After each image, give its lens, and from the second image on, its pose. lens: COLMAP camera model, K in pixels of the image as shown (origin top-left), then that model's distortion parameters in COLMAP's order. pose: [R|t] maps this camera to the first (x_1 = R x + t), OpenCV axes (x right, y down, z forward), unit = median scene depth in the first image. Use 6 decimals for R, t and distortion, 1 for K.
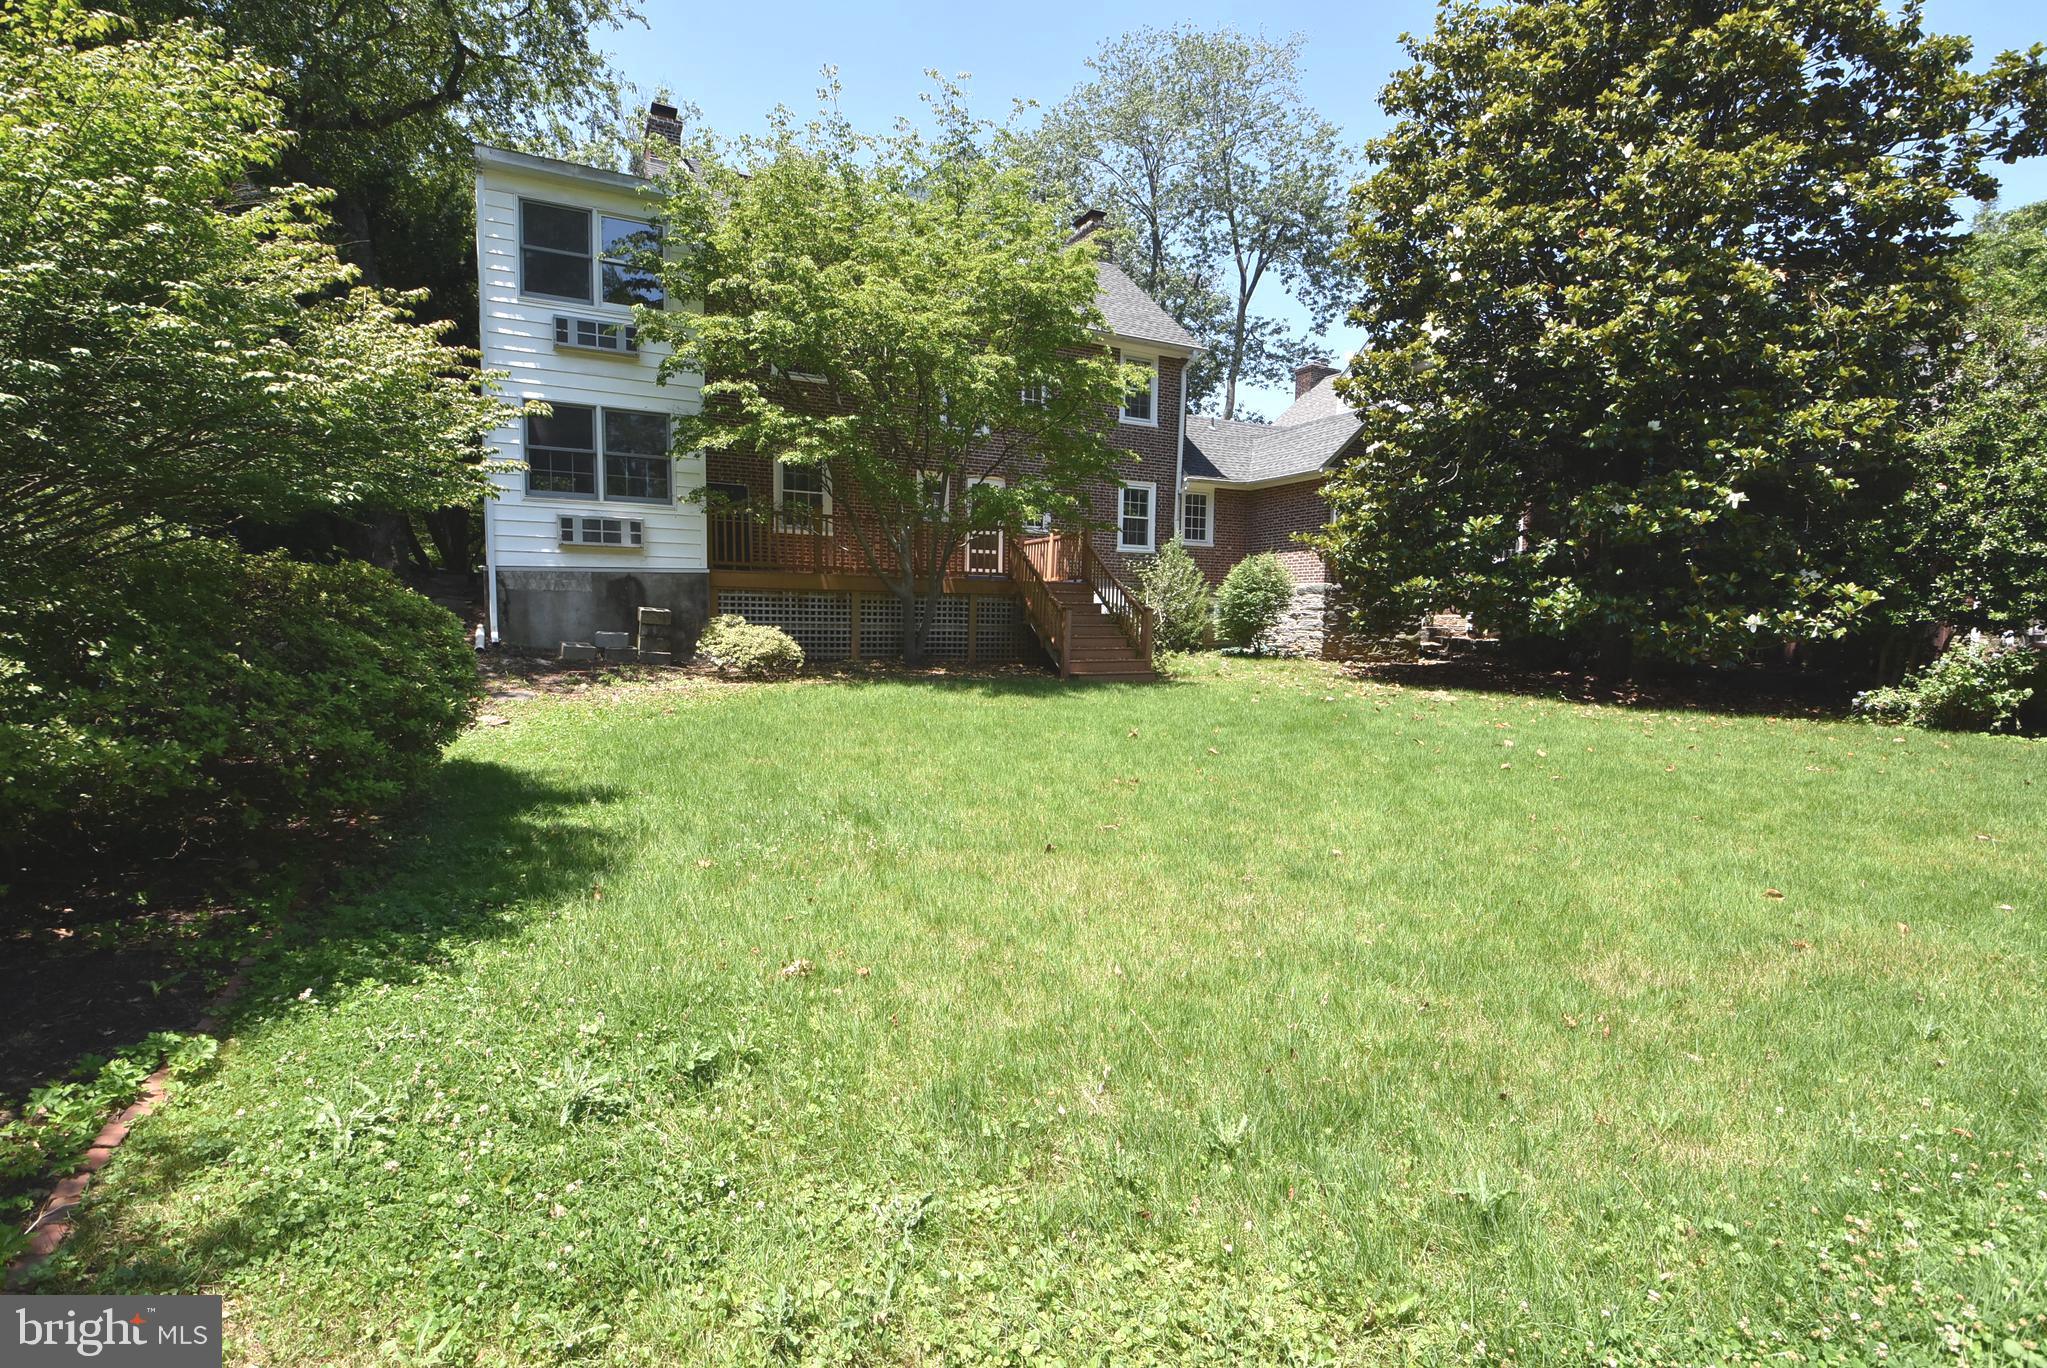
lens RADIAL K [[951.0, 0, 1023.5], [0, 951.0, 684.0], [0, 0, 1]] dist [0.001118, -0.016558]
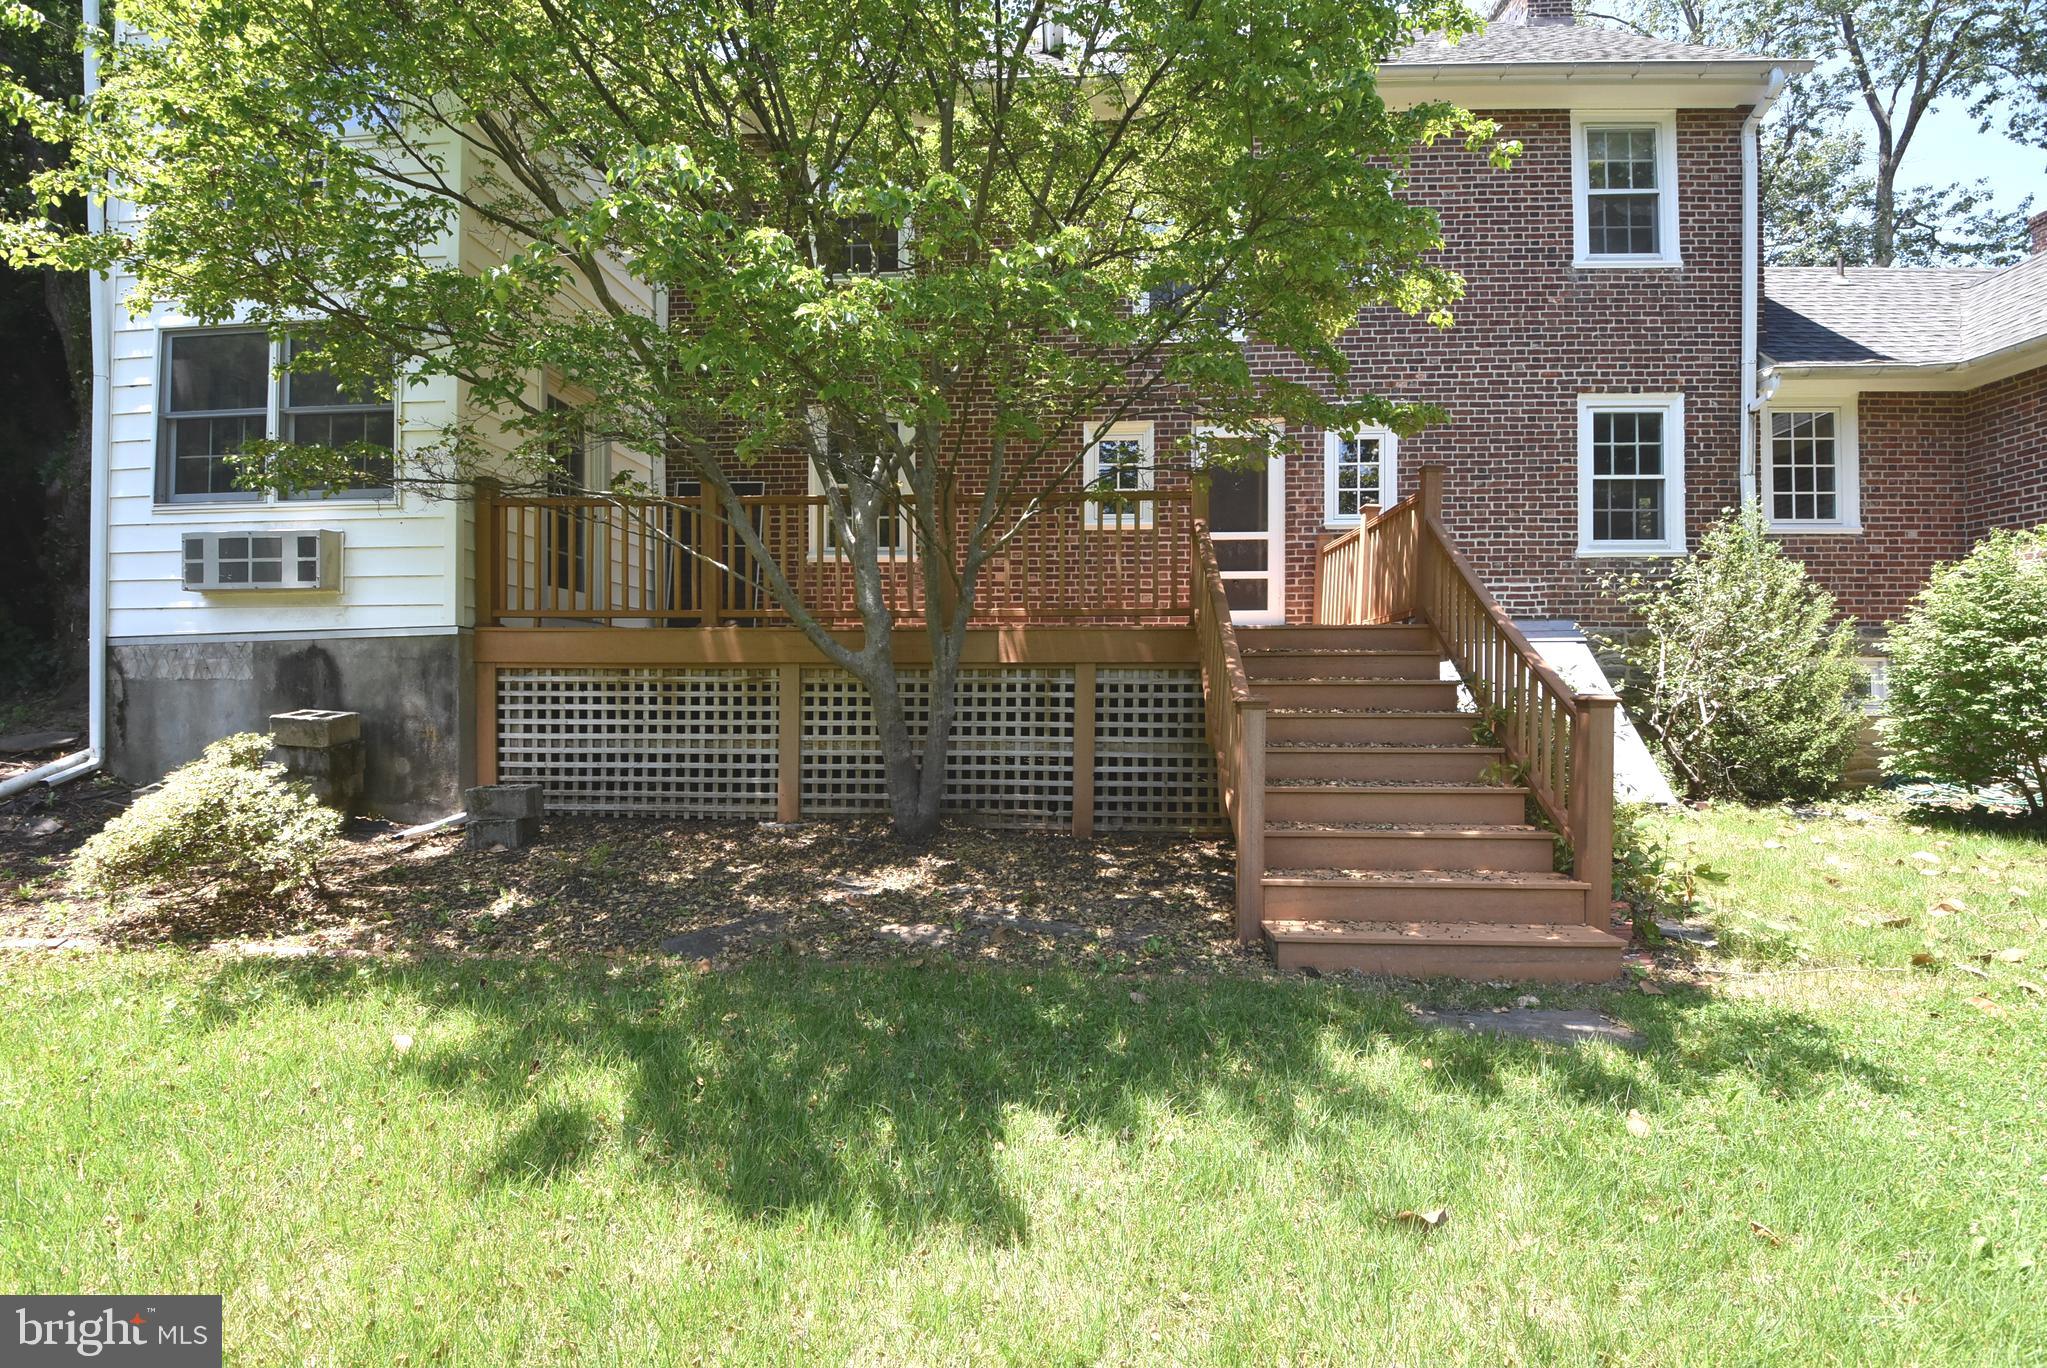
lens RADIAL K [[901.7, 0, 1023.5], [0, 901.7, 684.0], [0, 0, 1]] dist [-0.032882, 0.000363]
pose [[0.849376, -0.013870, -0.527606, 0.095266], [-0.026697, 0.997246, -0.069194, -0.046421], [0.527113, 0.072857, 0.846666, 0.520859]]
